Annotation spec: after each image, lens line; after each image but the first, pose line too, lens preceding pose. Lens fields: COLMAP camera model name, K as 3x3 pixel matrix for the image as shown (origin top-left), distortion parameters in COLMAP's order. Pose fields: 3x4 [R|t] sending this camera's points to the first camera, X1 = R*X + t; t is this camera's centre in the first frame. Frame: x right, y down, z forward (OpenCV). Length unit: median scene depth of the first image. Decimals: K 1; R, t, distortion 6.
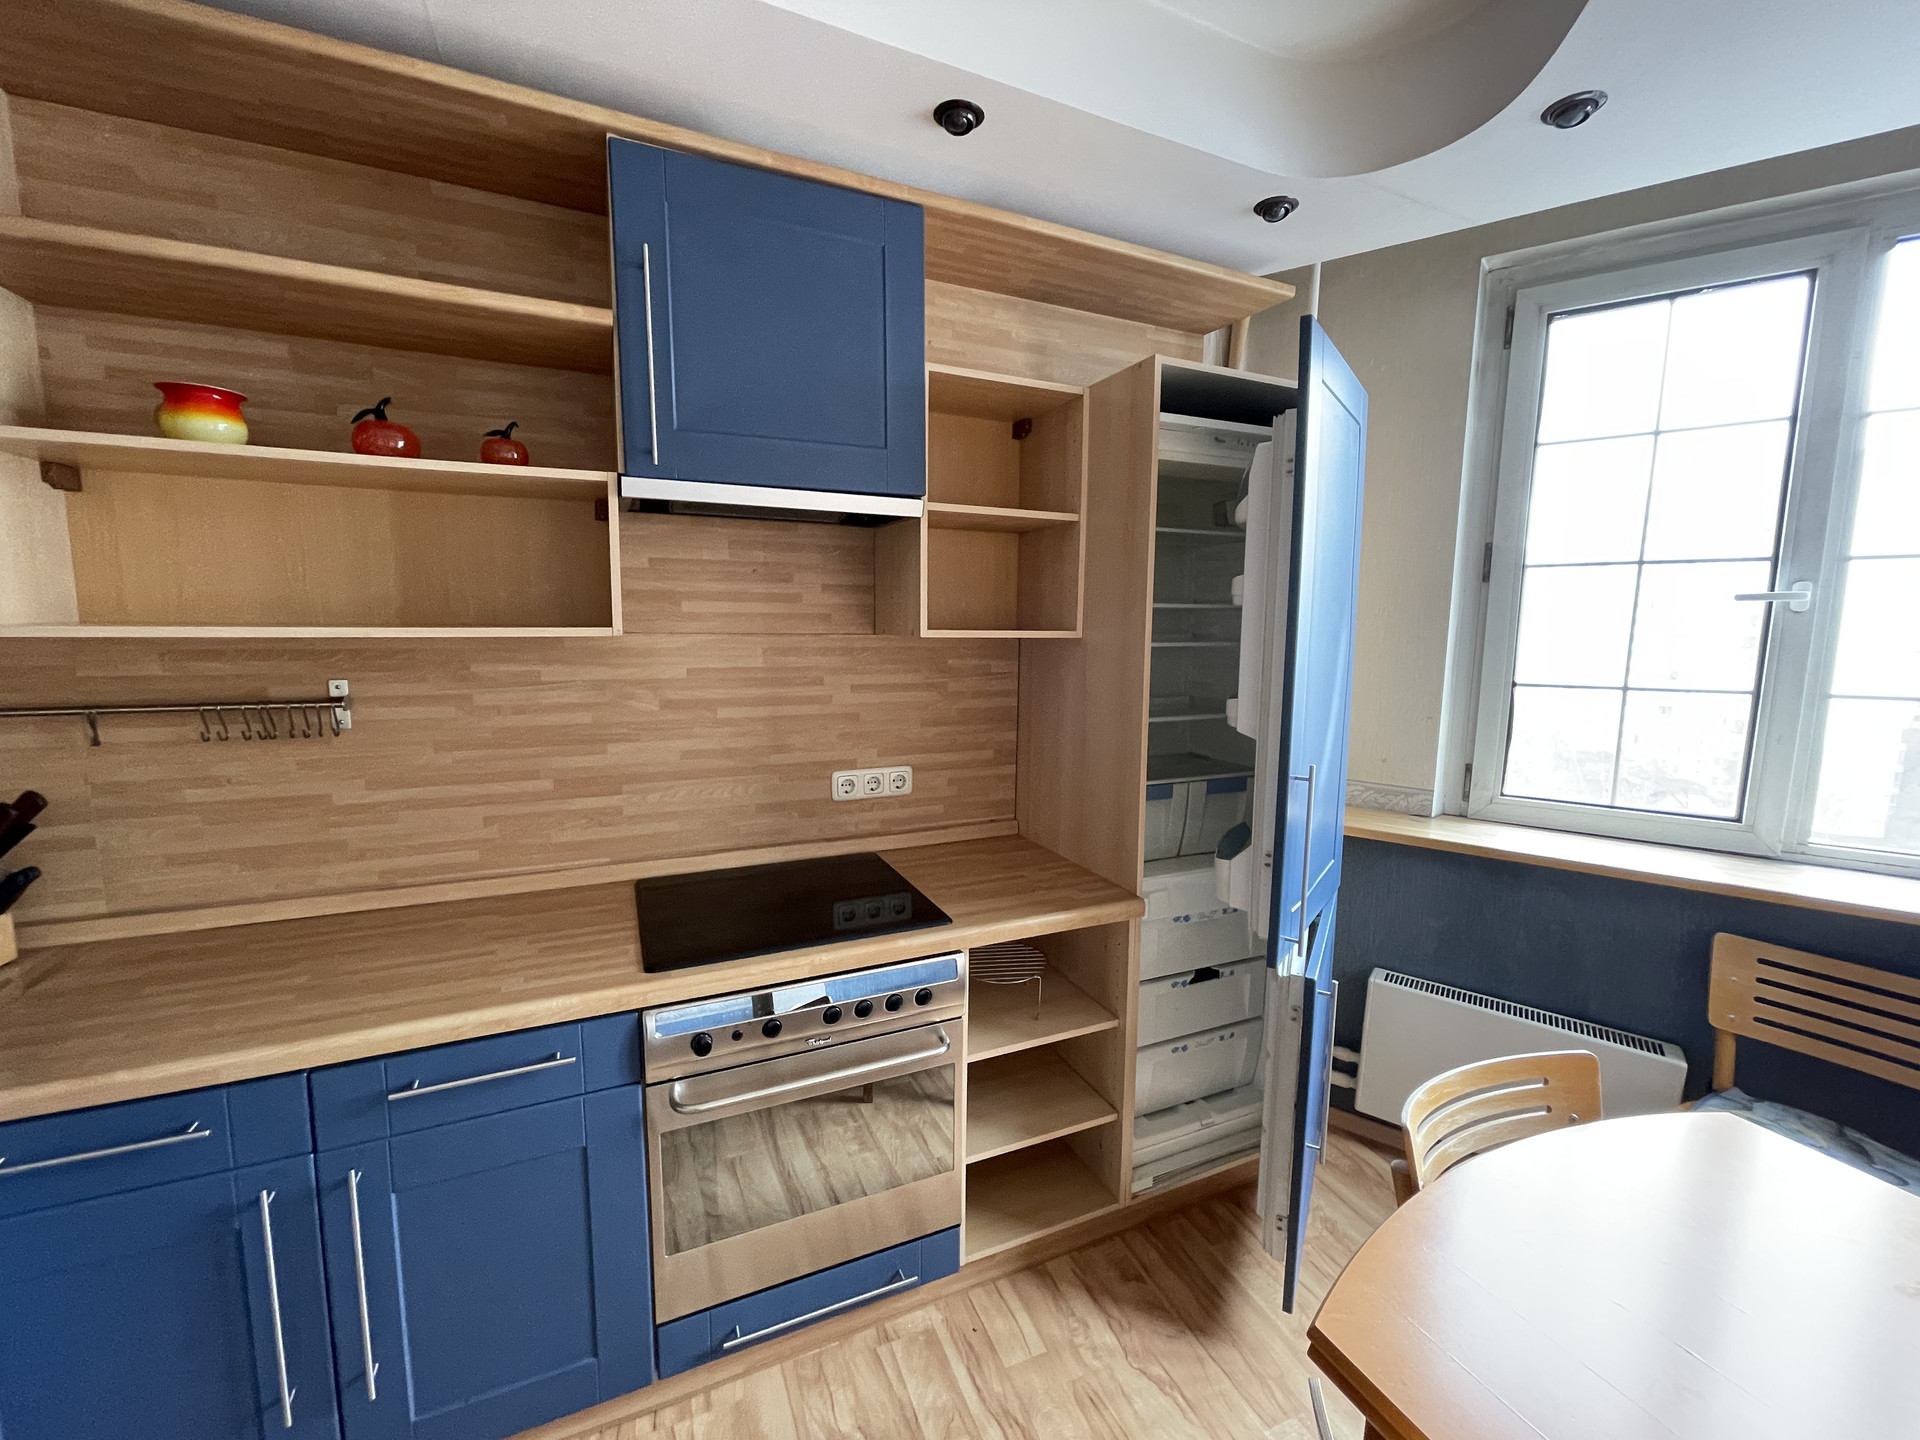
lens RADIAL K [[785.7, 0, 954.7], [0, 785.7, 711.5], [0, 0, 1]] dist [0.003645, 0.000115]
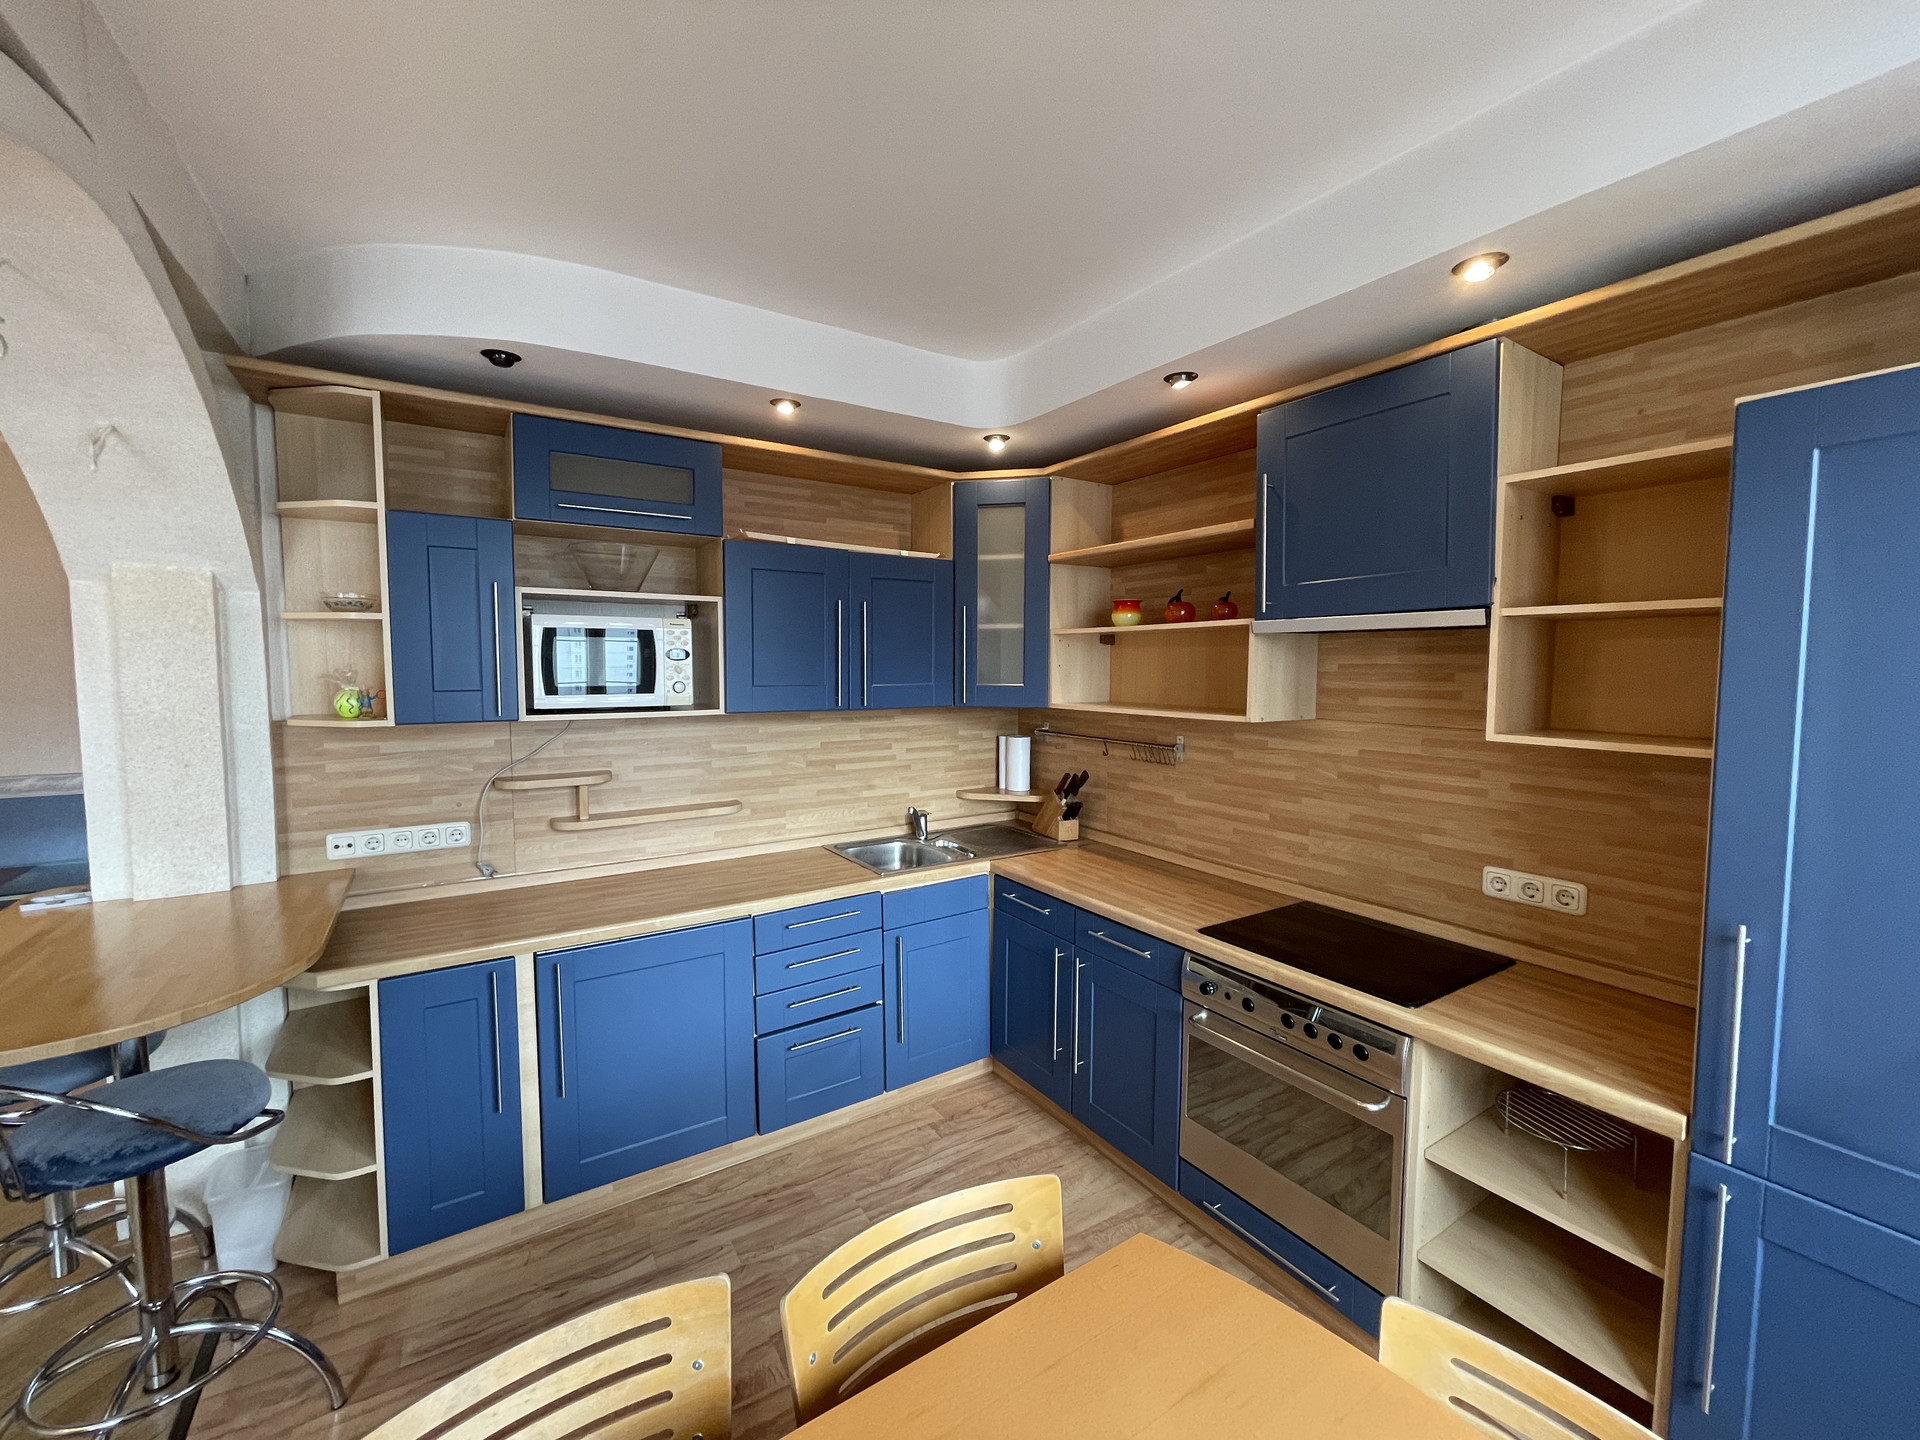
lens RADIAL K [[776.9, 0, 954.7], [0, 776.9, 712.9], [0, 0, 1]] dist [-0.008722, -0.000202]
pose [[0.150197, 0.050665, -0.987357, 0.933588], [-0.124452, 0.991711, 0.031957, -0.085020], [0.980792, 0.118079, 0.155257, 0.190685]]
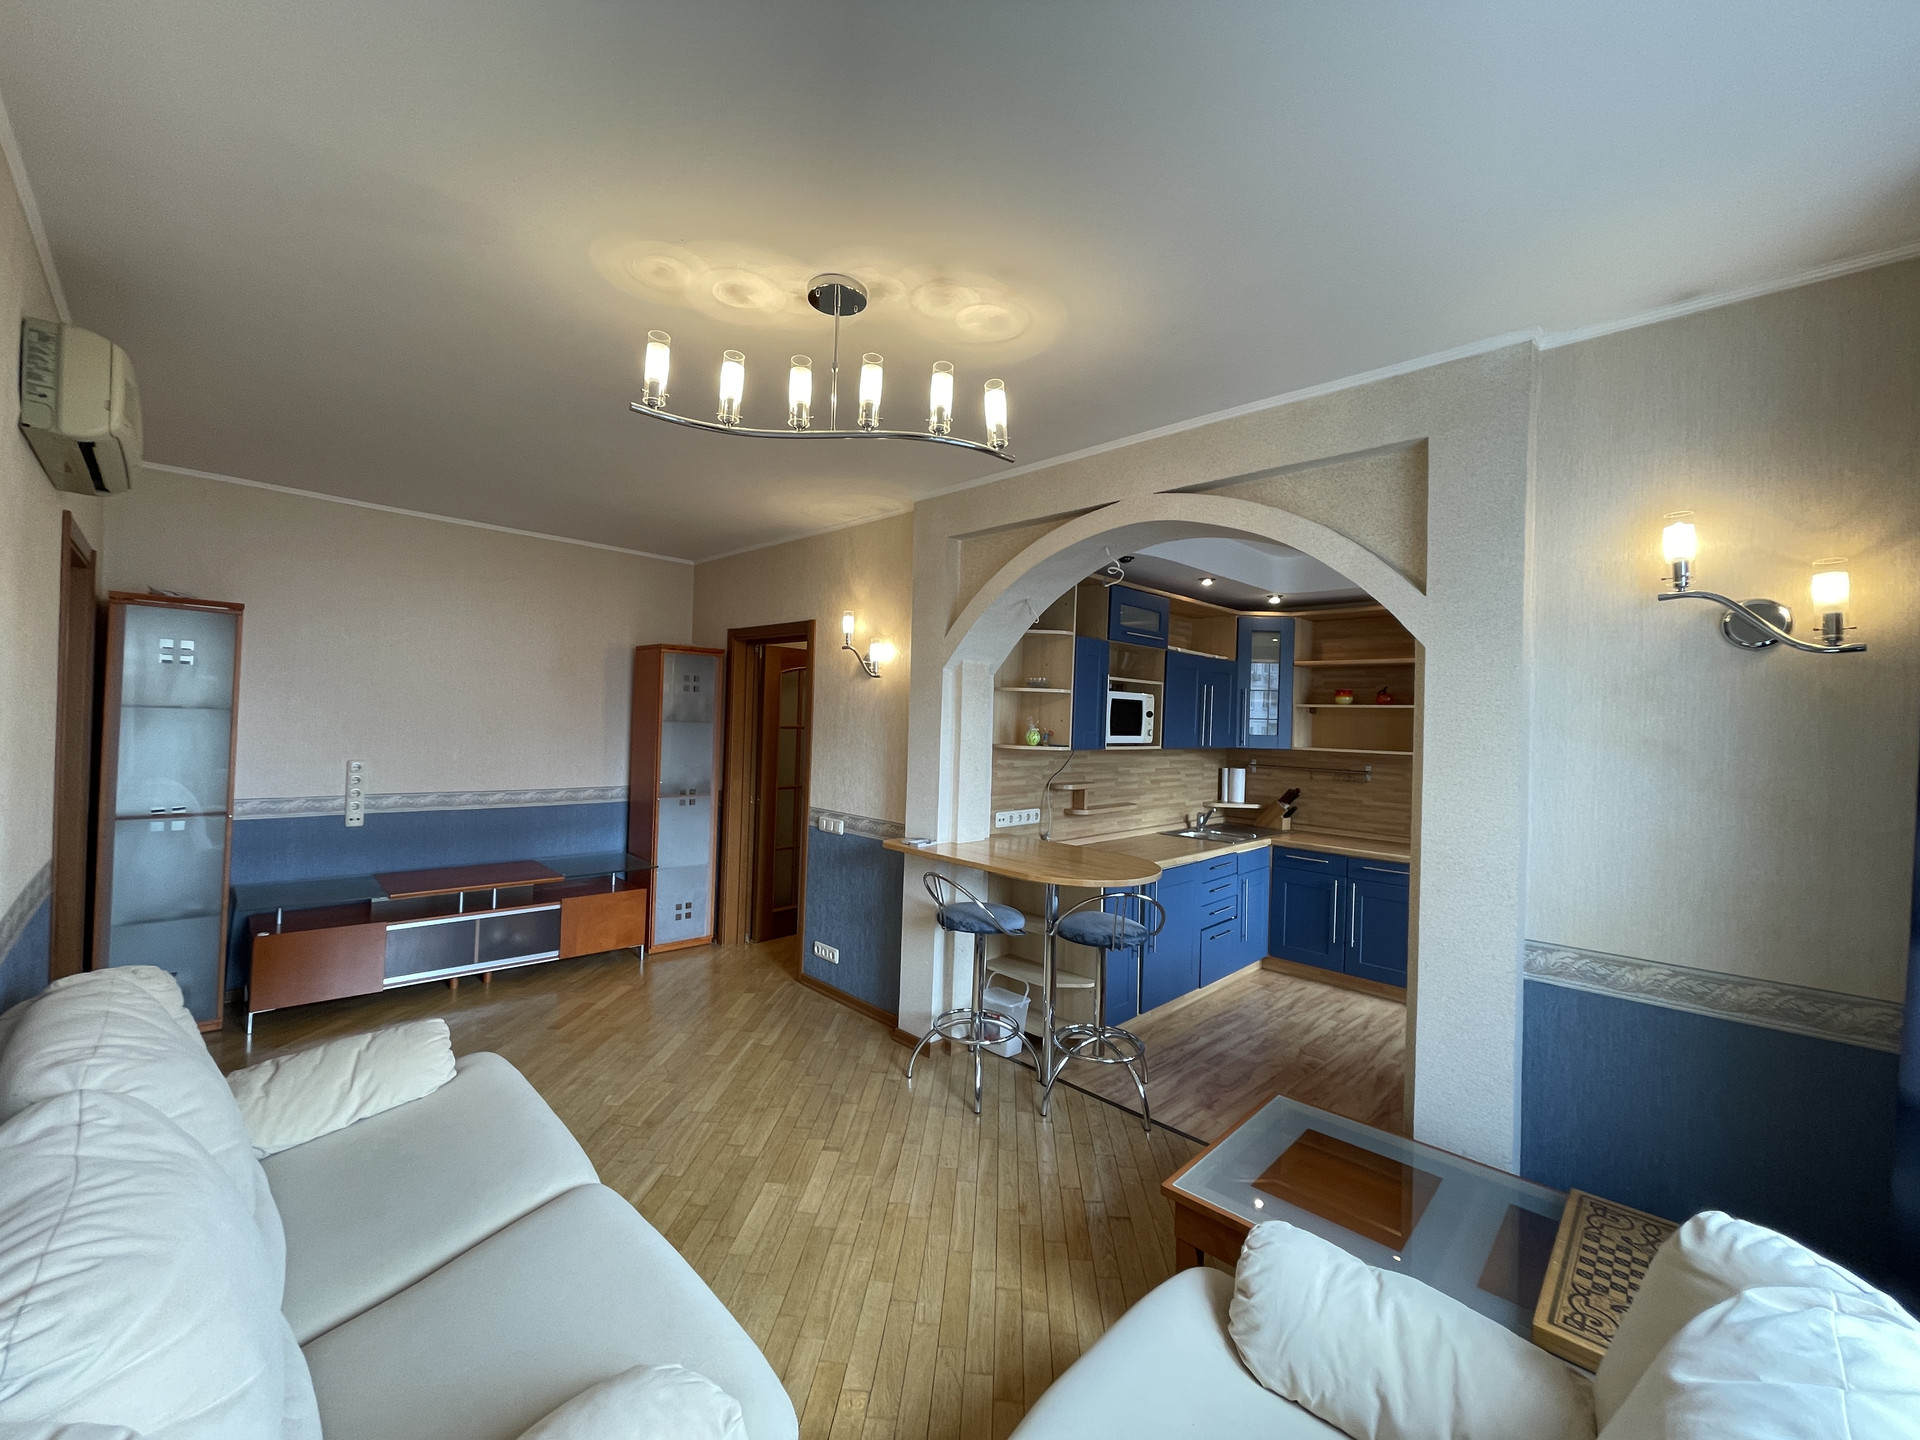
lens RADIAL K [[776.9, 0, 954.7], [0, 776.9, 712.9], [0, 0, 1]] dist [-0.008722, -0.000202]
pose [[0.345570, -0.009008, -0.938350, 1.668243], [-0.143383, 0.987705, -0.062285, 0.189016], [0.927374, 0.156067, 0.340030, -1.746793]]
